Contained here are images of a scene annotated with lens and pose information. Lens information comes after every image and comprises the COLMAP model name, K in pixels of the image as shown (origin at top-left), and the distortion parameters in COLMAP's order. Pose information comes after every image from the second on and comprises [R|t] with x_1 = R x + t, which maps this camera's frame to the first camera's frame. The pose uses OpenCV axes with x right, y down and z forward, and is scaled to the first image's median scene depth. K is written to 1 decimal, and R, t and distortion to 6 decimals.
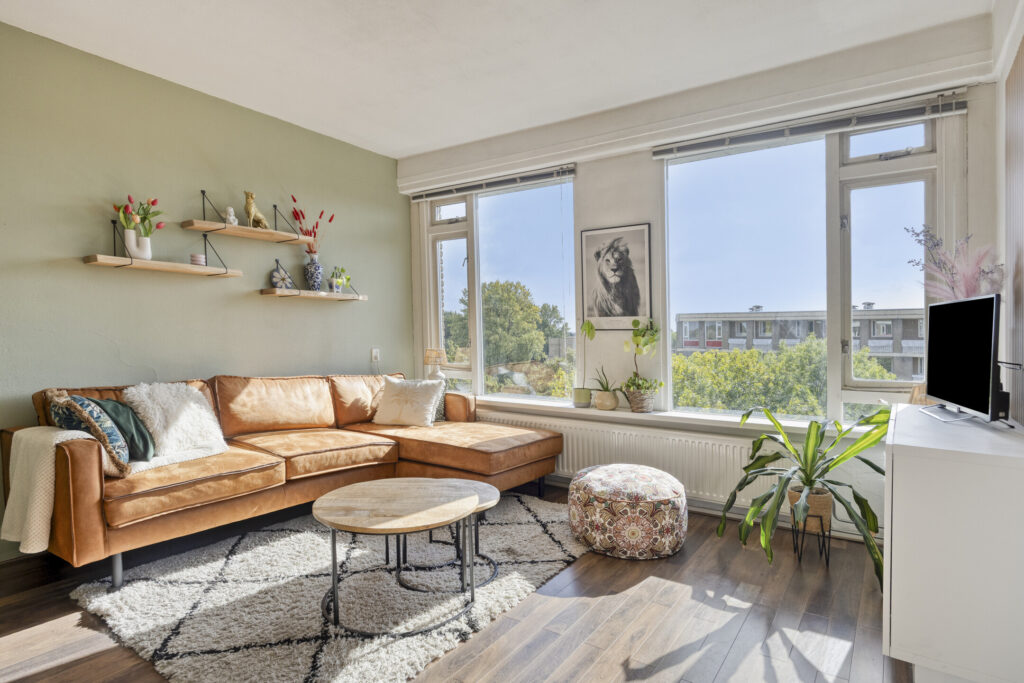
lens RADIAL K [[560.8, 0, 510.6], [0, 560.8, 329.5], [0, 0, 1]] dist [0.001919, 0.000370]
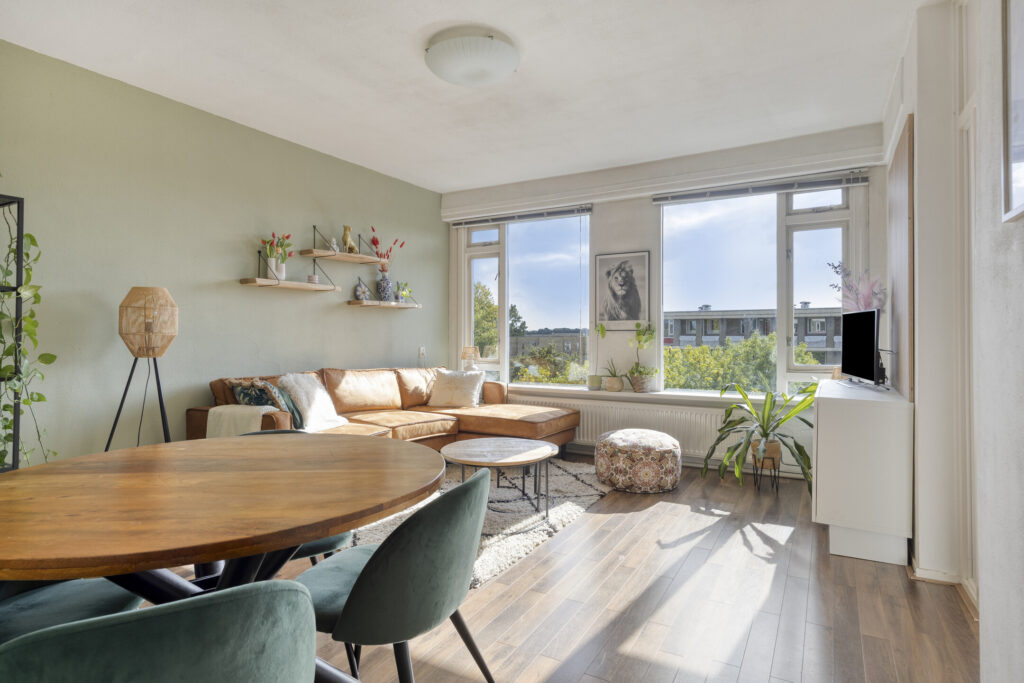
lens RADIAL K [[548.0, 0, 512.8], [0, 548.0, 339.2], [0, 0, 1]] dist [0.000028, 0.000569]
pose [[0.996956, -0.008232, 0.077533, -0.169729], [0.006706, 0.999779, 0.019925, -0.006296], [-0.077680, -0.019344, 0.996791, -0.266559]]
